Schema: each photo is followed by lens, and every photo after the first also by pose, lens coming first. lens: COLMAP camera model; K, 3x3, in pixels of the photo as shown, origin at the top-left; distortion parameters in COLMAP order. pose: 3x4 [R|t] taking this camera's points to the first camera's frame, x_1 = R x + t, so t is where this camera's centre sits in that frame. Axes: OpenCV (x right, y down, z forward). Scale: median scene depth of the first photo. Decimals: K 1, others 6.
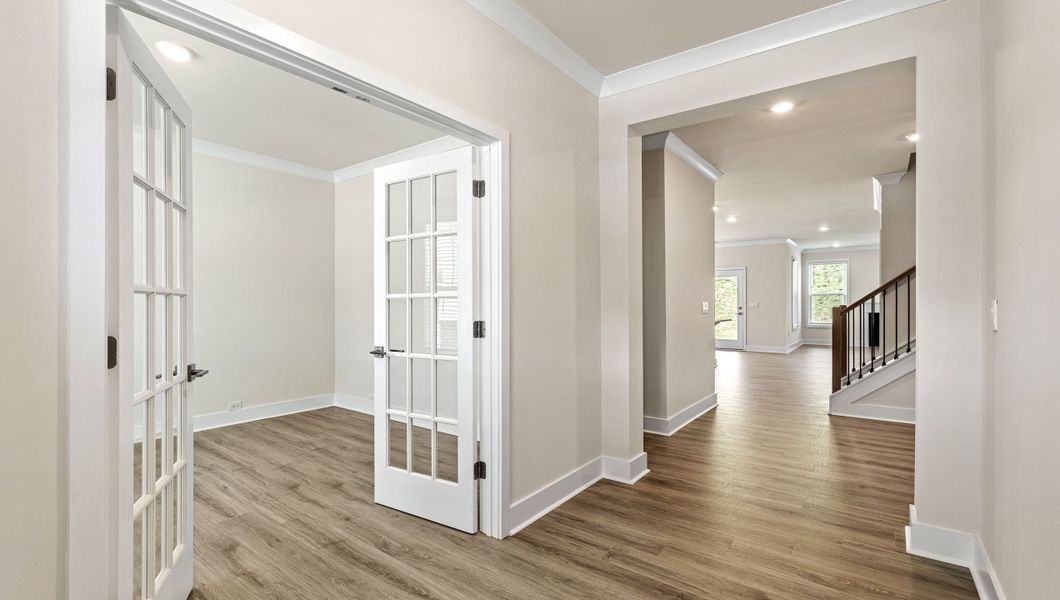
lens RADIAL K [[467.2, 0, 531.1], [0, 467.2, 299.6], [0, 0, 1]] dist [-0.001002, -0.000798]
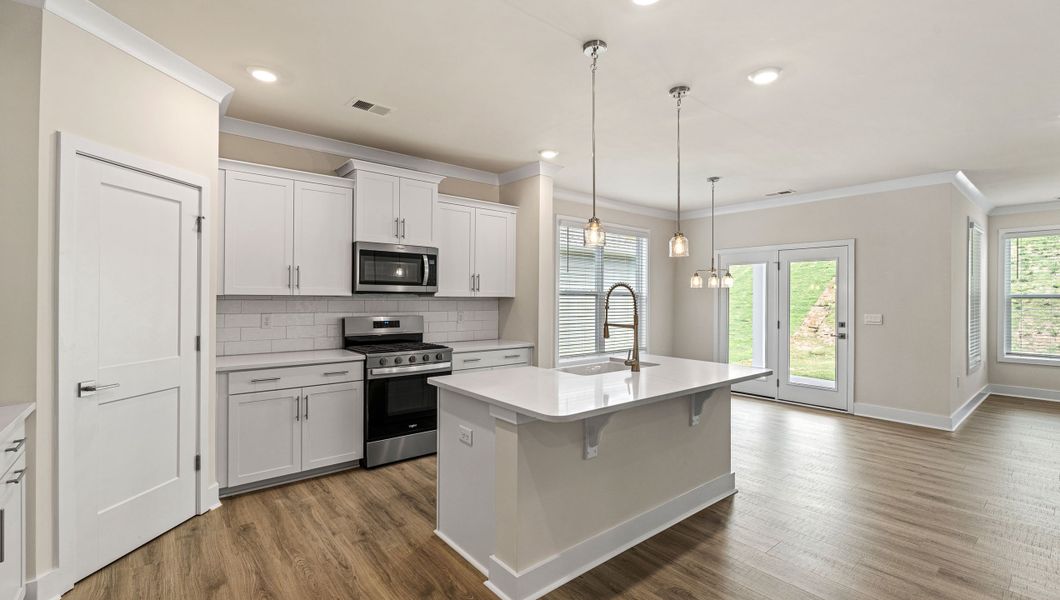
lens RADIAL K [[467.2, 0, 534.4], [0, 467.2, 295.6], [0, 0, 1]] dist [-0.001002, -0.000798]
pose [[0.974146, 0.007099, -0.225808, 0.241796], [-0.006922, 0.999975, 0.001579, -0.010558], [0.225813, 0.000025, 0.974171, 0.446188]]
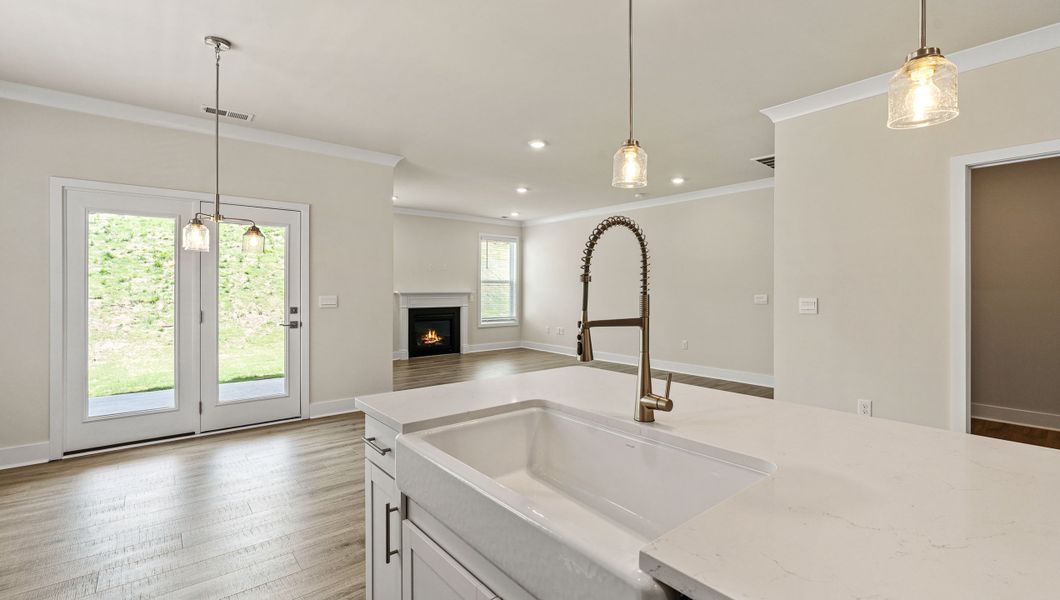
lens RADIAL K [[467.2, 0, 529.6], [0, 467.2, 294.3], [0, 0, 1]] dist [-0.001002, -0.000798]
pose [[0.238800, -0.008692, 0.971030, 0.117862], [-0.008521, 0.999903, 0.011046, -0.001032], [-0.971031, -0.010912, 0.238703, 0.711722]]
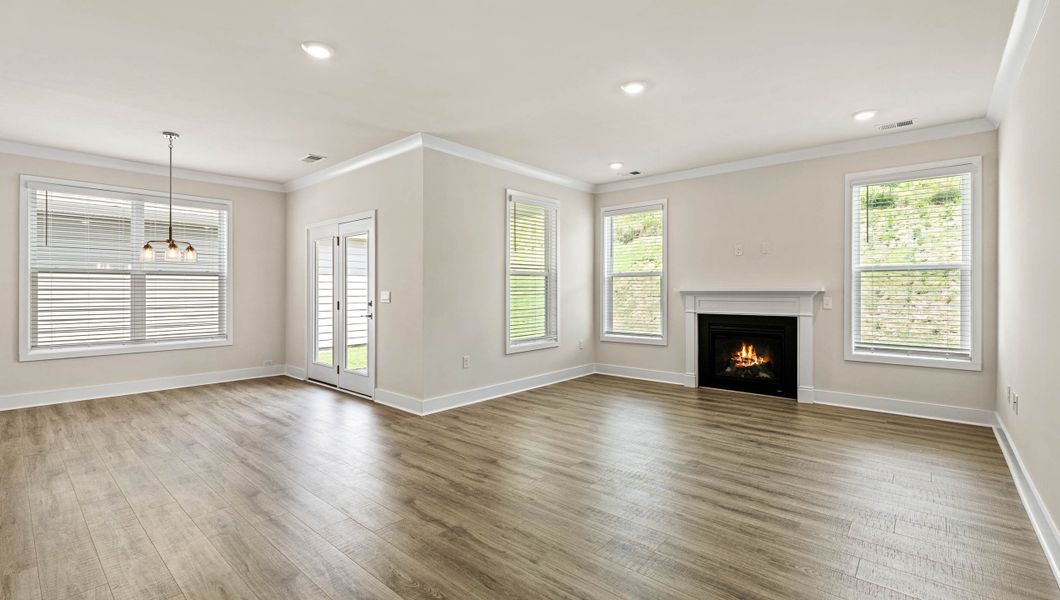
lens RADIAL K [[467.2, 0, 526.2], [0, 467.2, 289.7], [0, 0, 1]] dist [-0.001002, -0.000798]
pose [[0.997304, 0.001820, -0.073353, 0.624743], [-0.001218, 0.999965, 0.008255, 0.000808], [0.073365, -0.008143, 0.997272, 0.557901]]
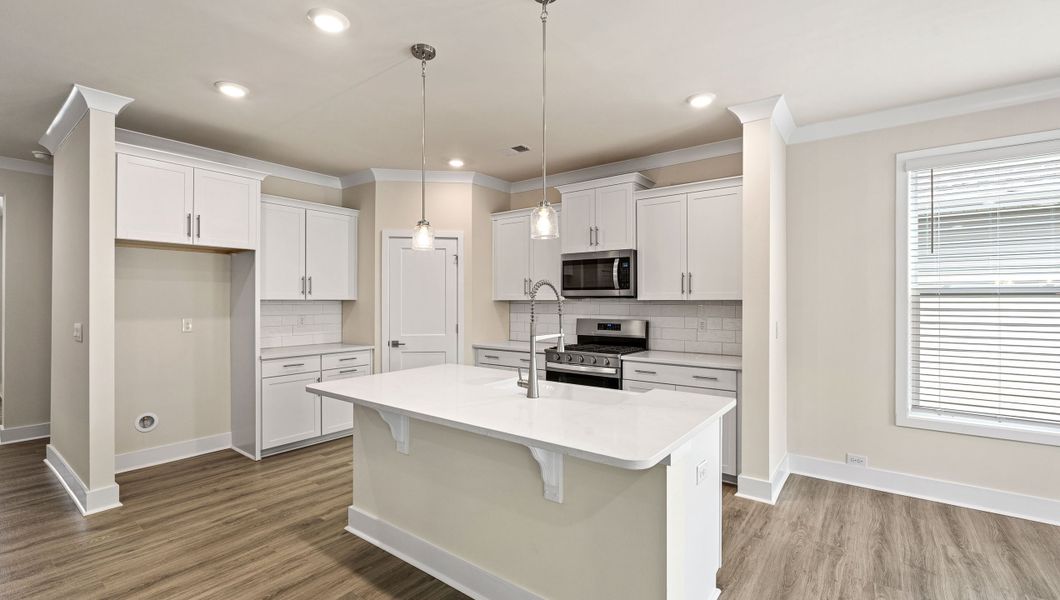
lens RADIAL K [[467.2, 0, 529.2], [0, 467.2, 298.4], [0, 0, 1]] dist [-0.001002, -0.000798]
pose [[-0.007414, -0.006461, -0.999952, 0.435582], [0.005975, 0.999961, -0.006506, -0.008240], [0.999955, -0.006023, -0.007375, 0.712844]]
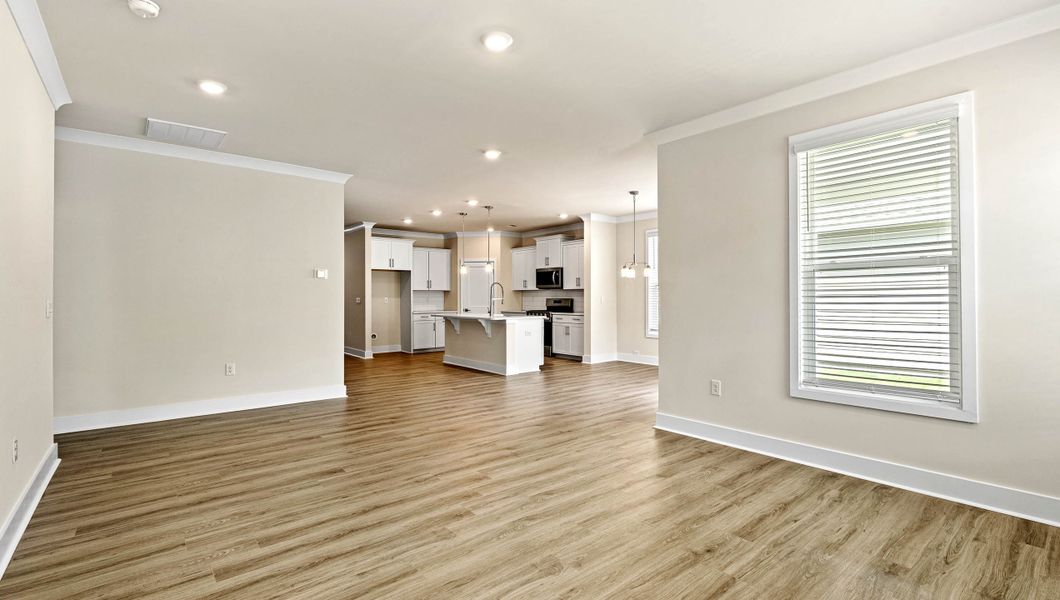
lens RADIAL K [[467.2, 0, 531.5], [0, 467.2, 289.4], [0, 0, 1]] dist [-0.001002, -0.000798]
pose [[-0.221294, -0.012858, -0.975122, 0.890517], [0.010122, 0.999829, -0.015481, 0.003780], [0.975155, -0.013296, -0.221126, 0.919587]]
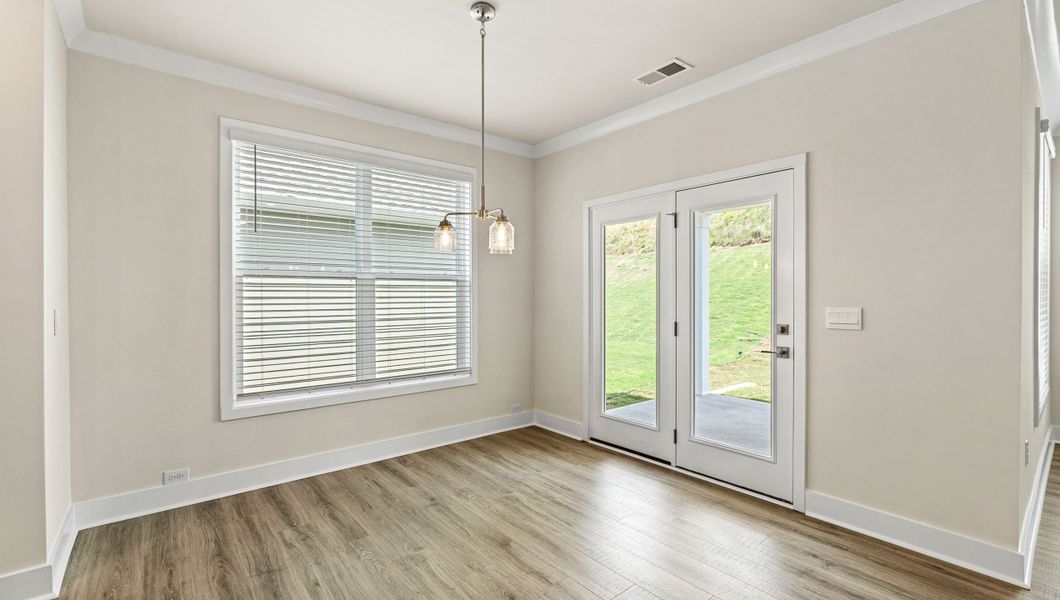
lens RADIAL K [[467.2, 0, 530.4], [0, 467.2, 296.4], [0, 0, 1]] dist [-0.001002, -0.000798]
pose [[0.972616, 0.001082, -0.232416, 0.373133], [0.001586, 0.999935, 0.011291, -0.001867], [0.232413, -0.011350, 0.972551, 0.726598]]
